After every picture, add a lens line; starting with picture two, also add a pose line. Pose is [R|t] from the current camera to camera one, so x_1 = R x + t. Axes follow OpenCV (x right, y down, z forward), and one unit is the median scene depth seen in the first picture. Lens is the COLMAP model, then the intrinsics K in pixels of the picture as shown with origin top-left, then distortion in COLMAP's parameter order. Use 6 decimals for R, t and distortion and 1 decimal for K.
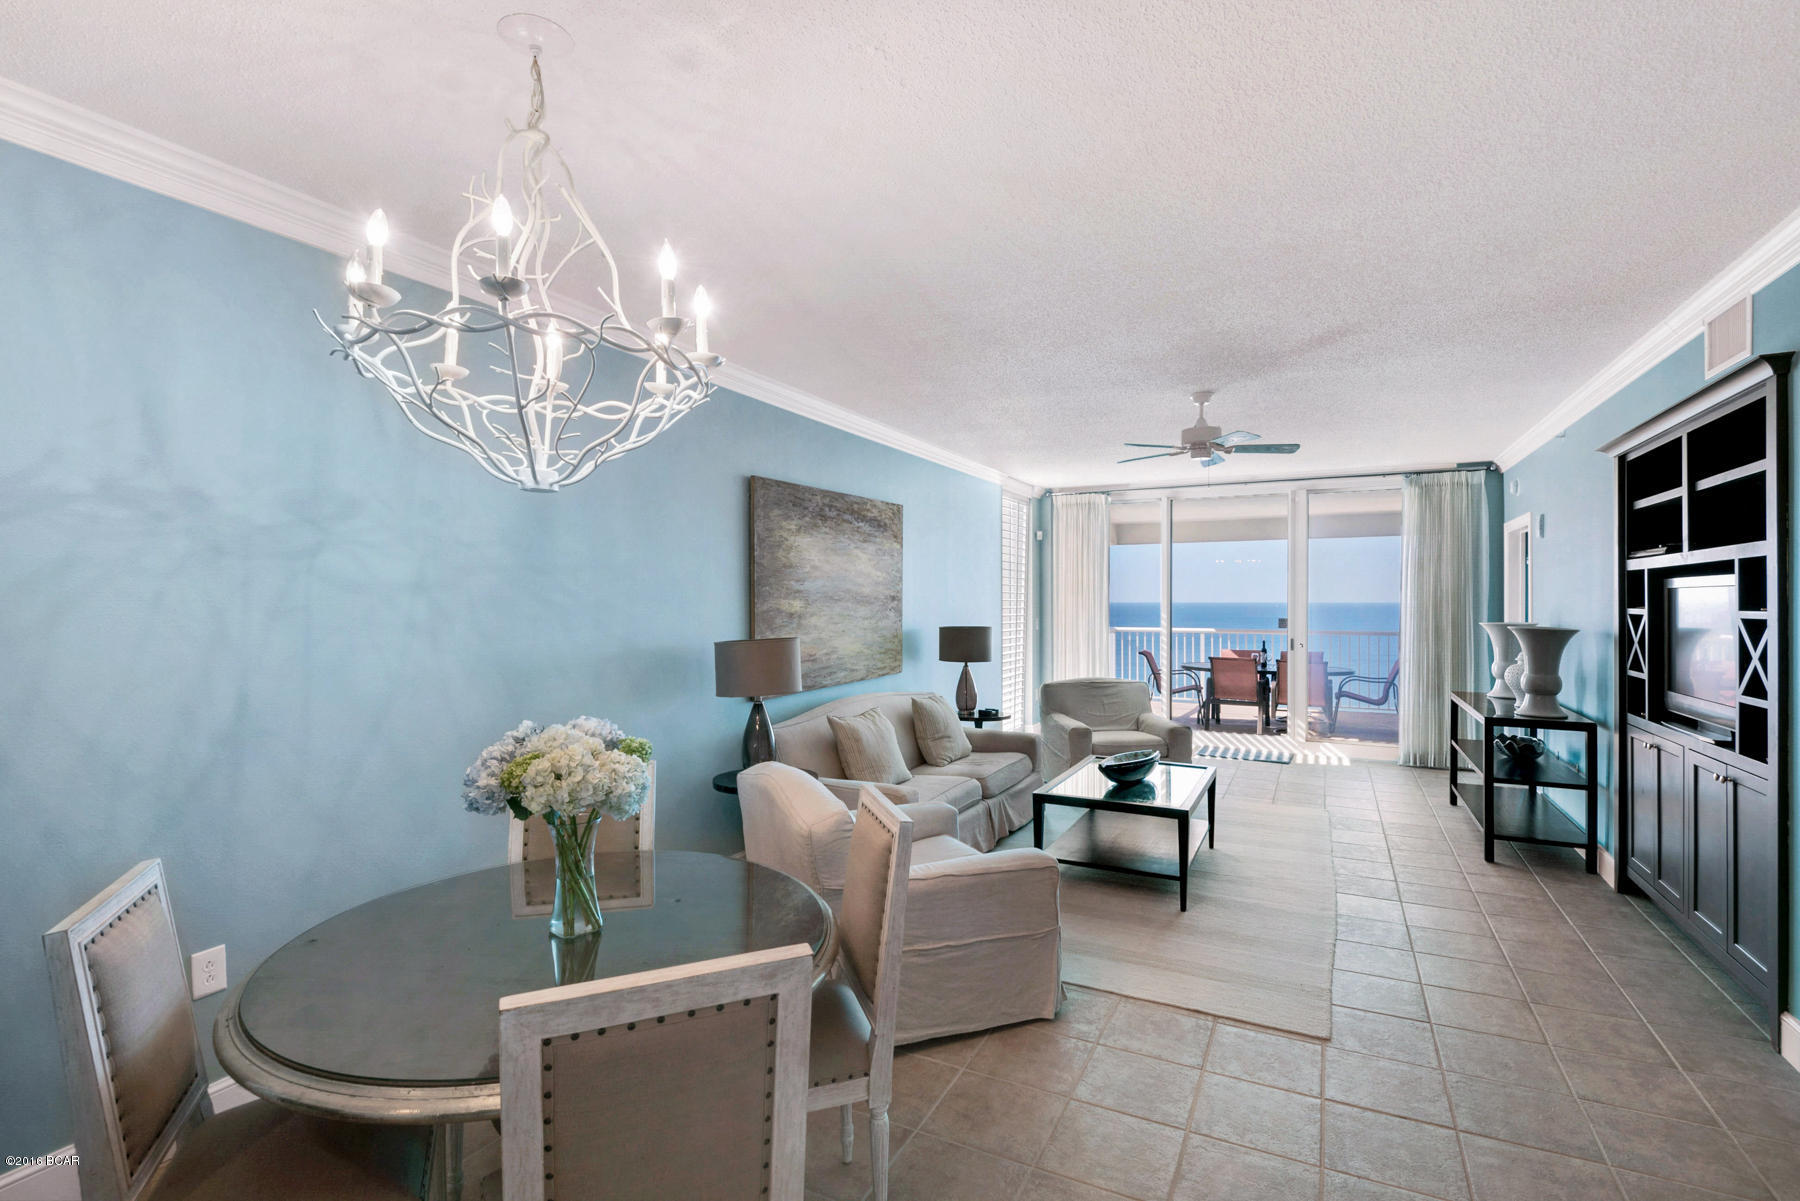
lens RADIAL K [[838.8, 0, 890.0], [0, 838.8, 599.6], [0, 0, 1]] dist [0.002981, -0.009730]
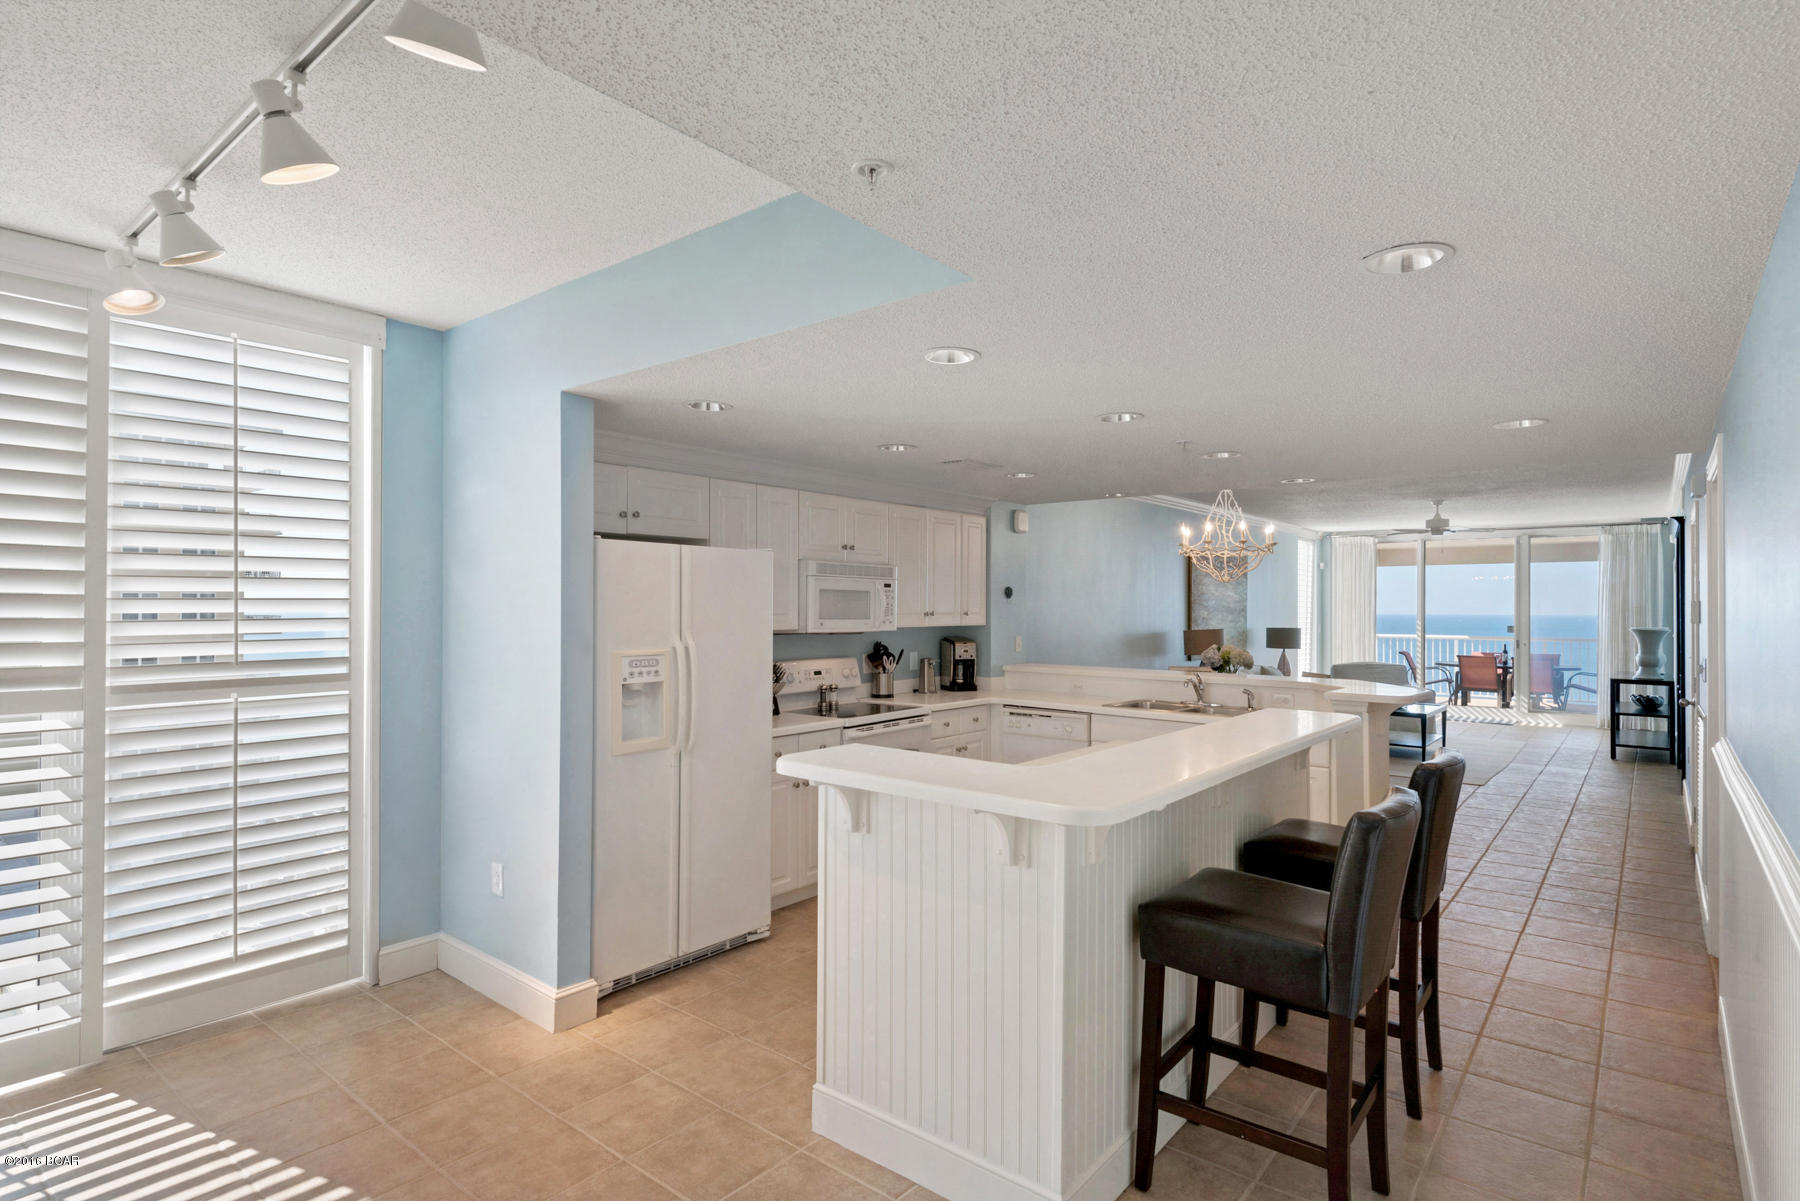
lens RADIAL K [[930.2, 0, 900.0], [0, 930.2, 600.5], [0, 0, 1]] dist [0.037974, -0.035908]
pose [[0.980311, 0.004317, -0.197414, -0.353730], [-0.006013, 0.999950, -0.007990, -0.001931], [0.197369, 0.009020, 0.980288, -1.170999]]
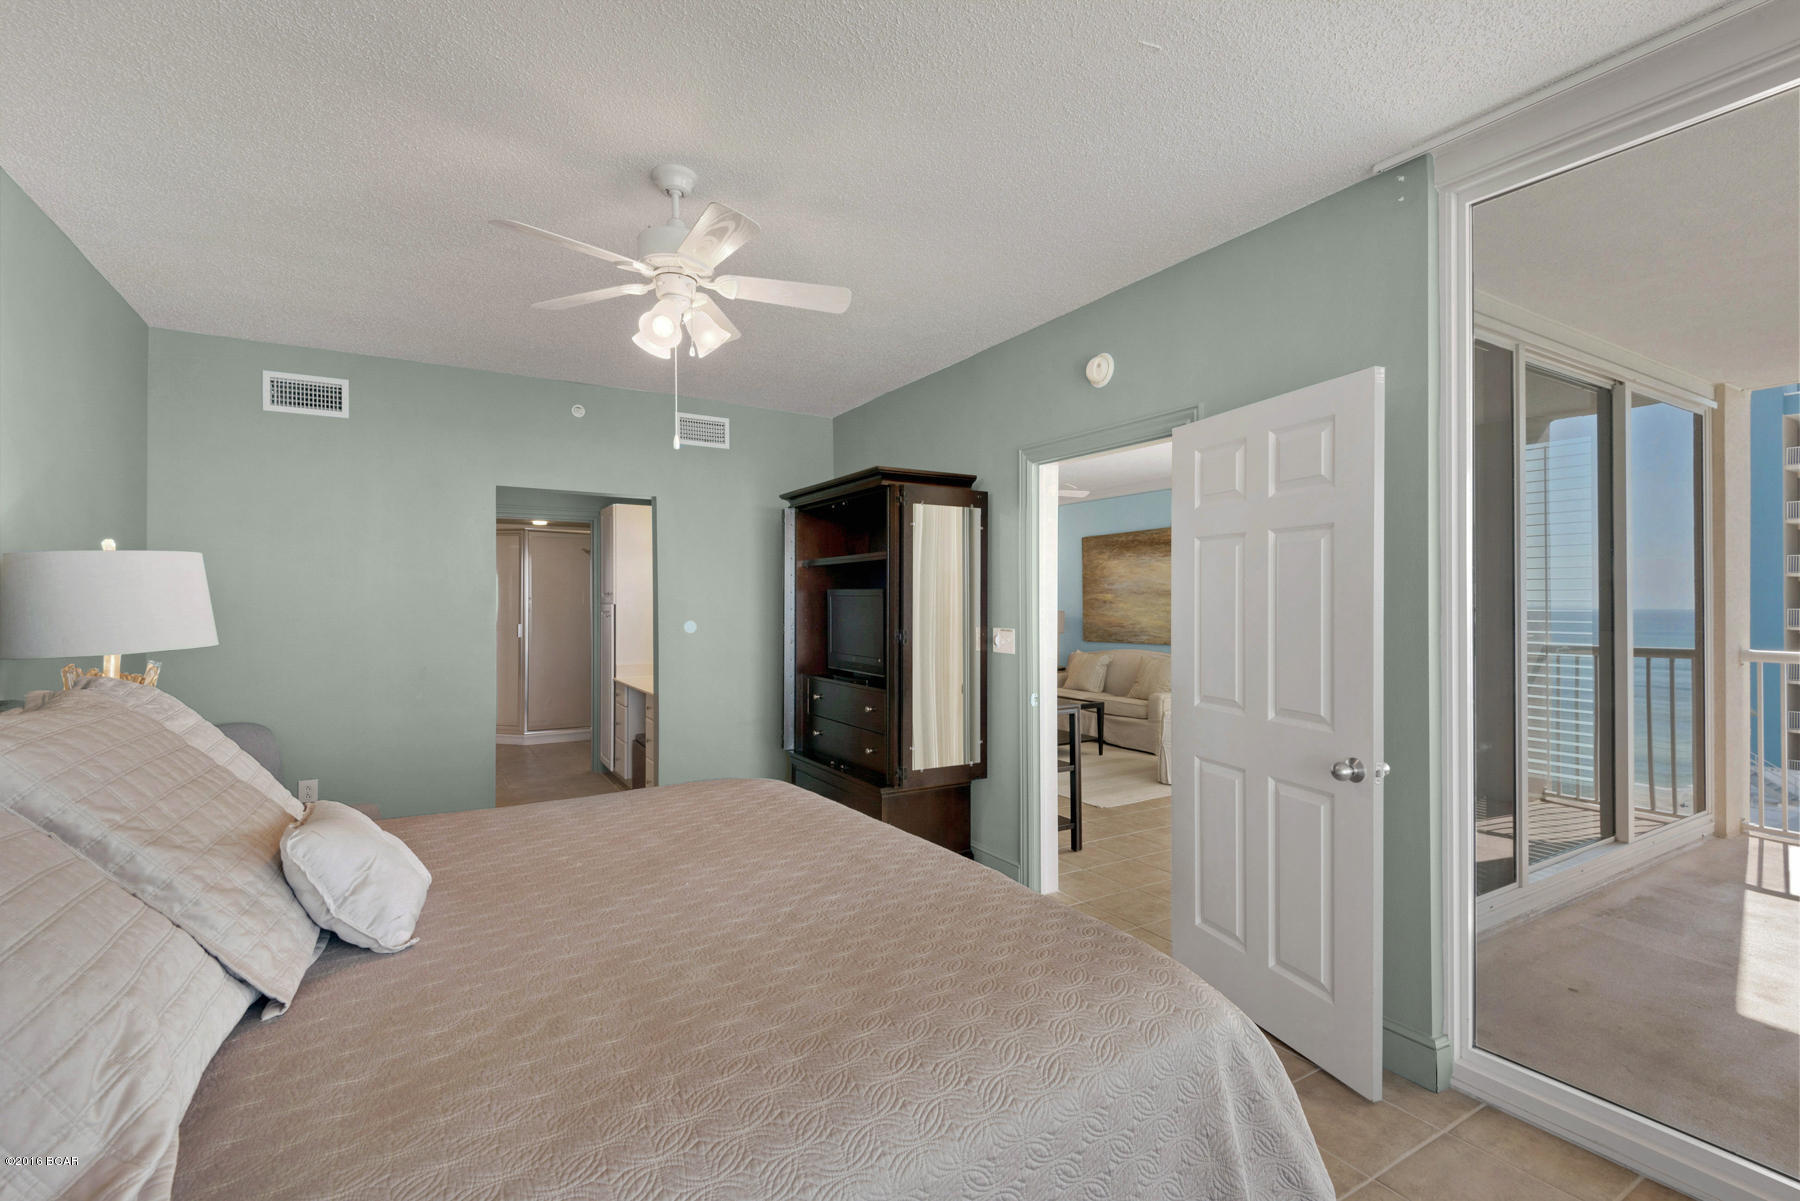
lens RADIAL K [[805.8, 0, 900.0], [0, 805.8, 600.5], [0, 0, 1]] dist [0.001204, 0.000090]
pose [[-0.512184, 0.002462, -0.858872, 1.639671], [0.004040, 0.999992, 0.000457, 0.011885], [0.858866, -0.003236, -0.512190, 1.451342]]
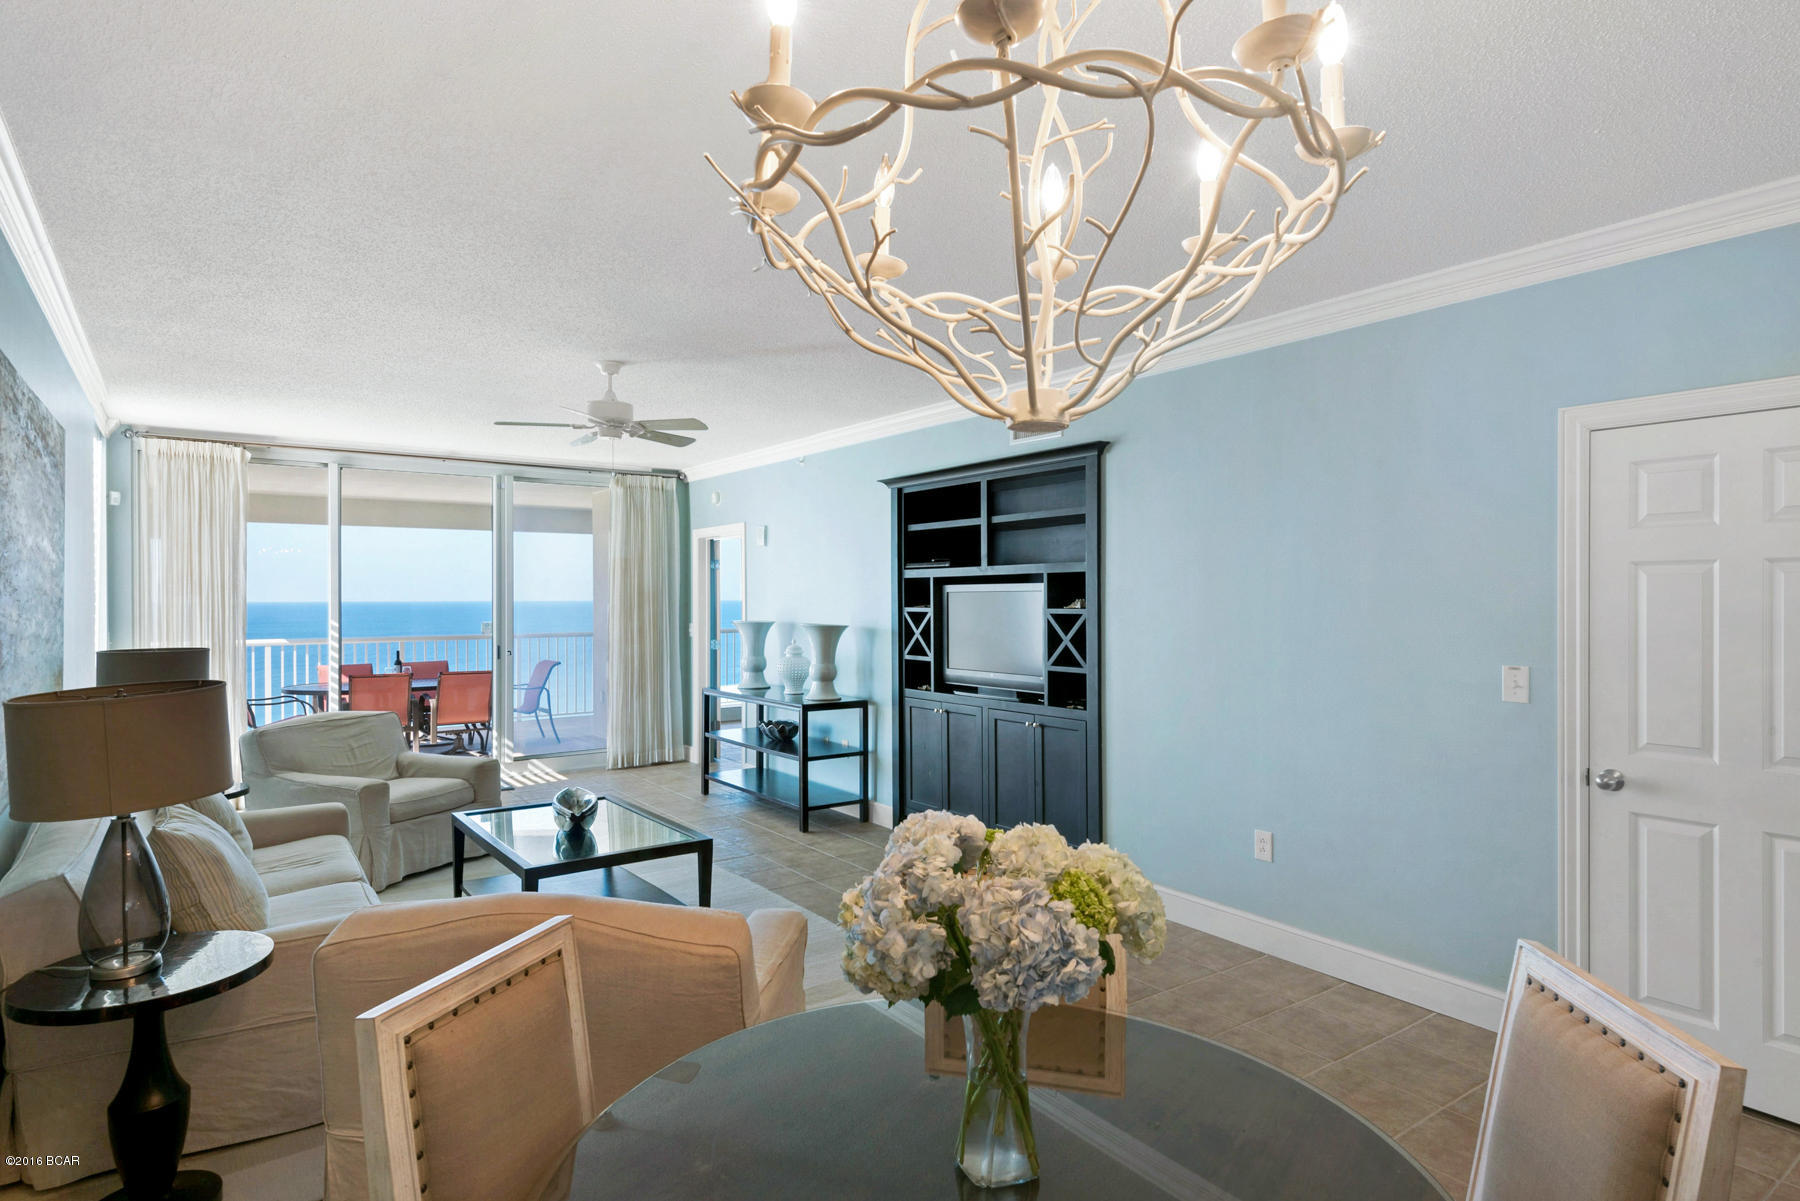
lens RADIAL K [[969.8, 0, 897.5], [0, 969.8, 597.2], [0, 0, 1]] dist [0.036873, -0.000044]
pose [[0.448471, -0.001615, 0.893796, -0.368716], [0.002875, 0.999996, 0.000364, -0.004533], [-0.893793, 0.002406, 0.448474, 0.274286]]
